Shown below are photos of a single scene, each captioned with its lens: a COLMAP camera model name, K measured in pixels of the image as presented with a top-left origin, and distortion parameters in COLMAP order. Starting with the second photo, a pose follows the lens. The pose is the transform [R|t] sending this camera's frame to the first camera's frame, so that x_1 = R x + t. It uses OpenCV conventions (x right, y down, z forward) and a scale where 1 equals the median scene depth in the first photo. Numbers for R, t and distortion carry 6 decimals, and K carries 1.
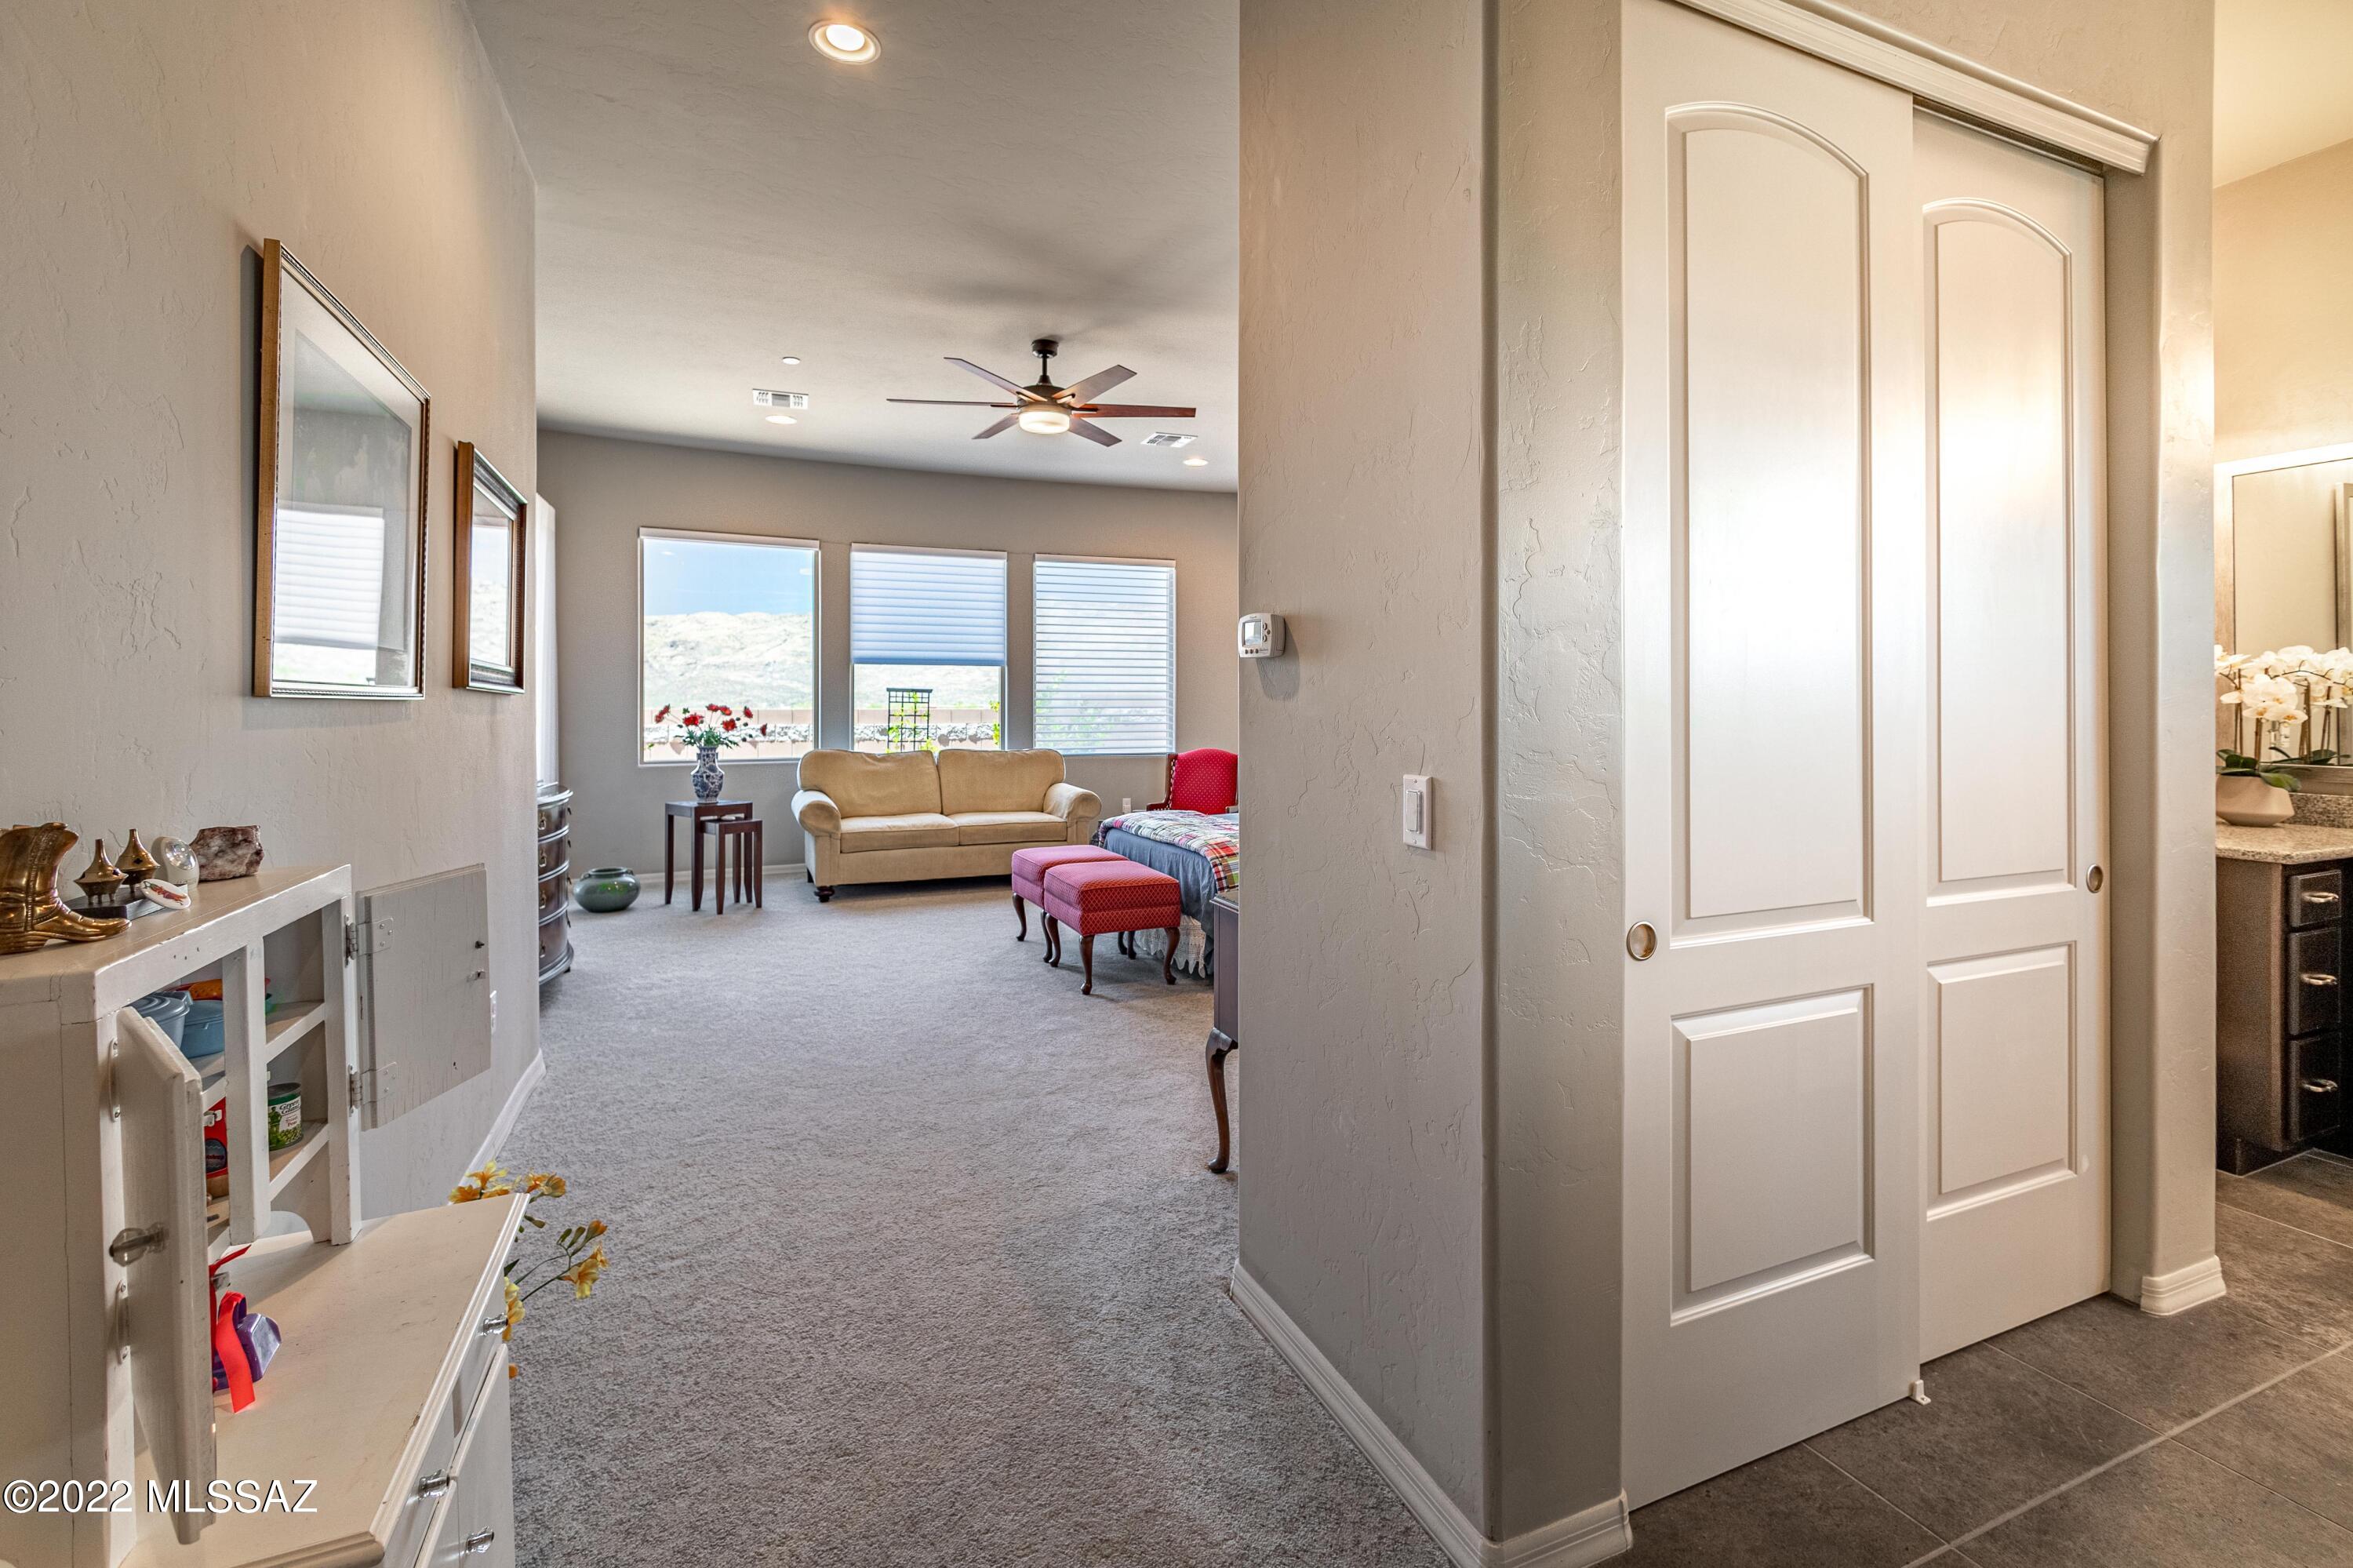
lens RADIAL K [[1032.1, 0, 1181.4], [0, 1032.1, 724.6], [0, 0, 1]] dist [-0.001574, -0.000075]
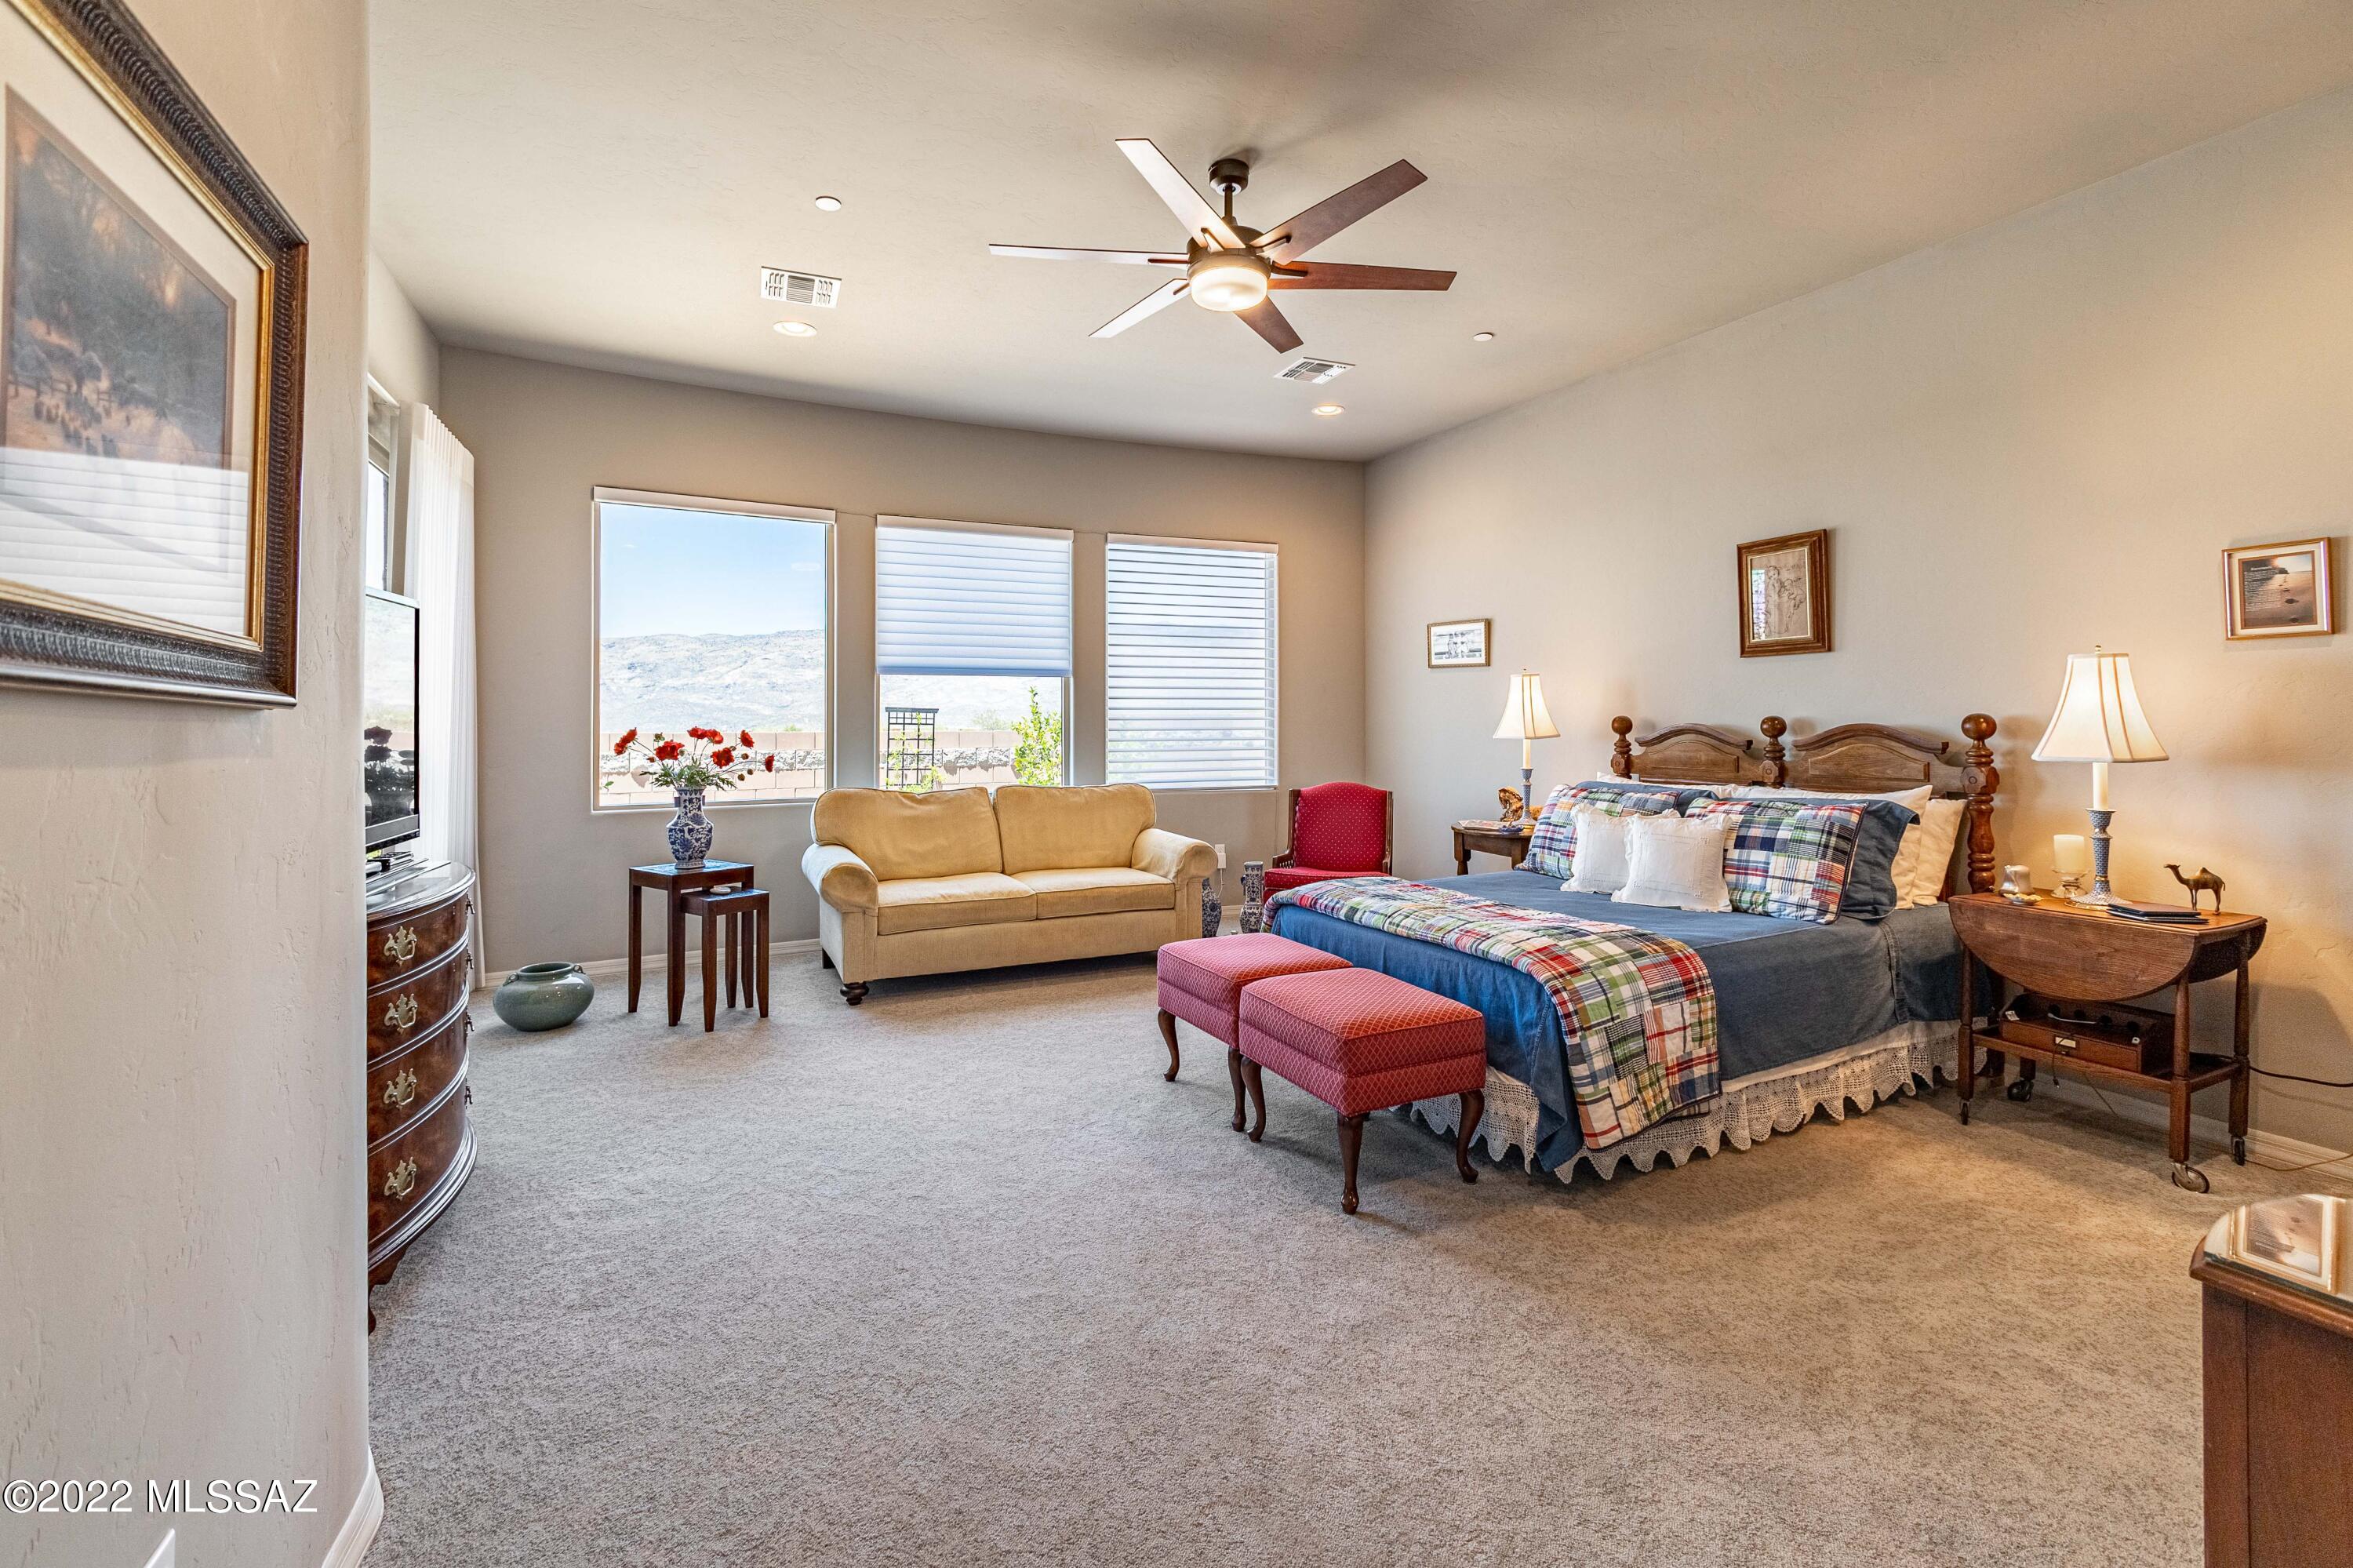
lens RADIAL K [[1023.3, 0, 1174.7], [0, 1023.3, 730.7], [0, 0, 1]] dist [-0.002923, -0.000557]
pose [[0.999506, -0.004845, 0.031039, -0.146846], [0.005271, 0.999893, -0.013661, -0.006518], [-0.030969, 0.013818, 0.999425, 0.285163]]
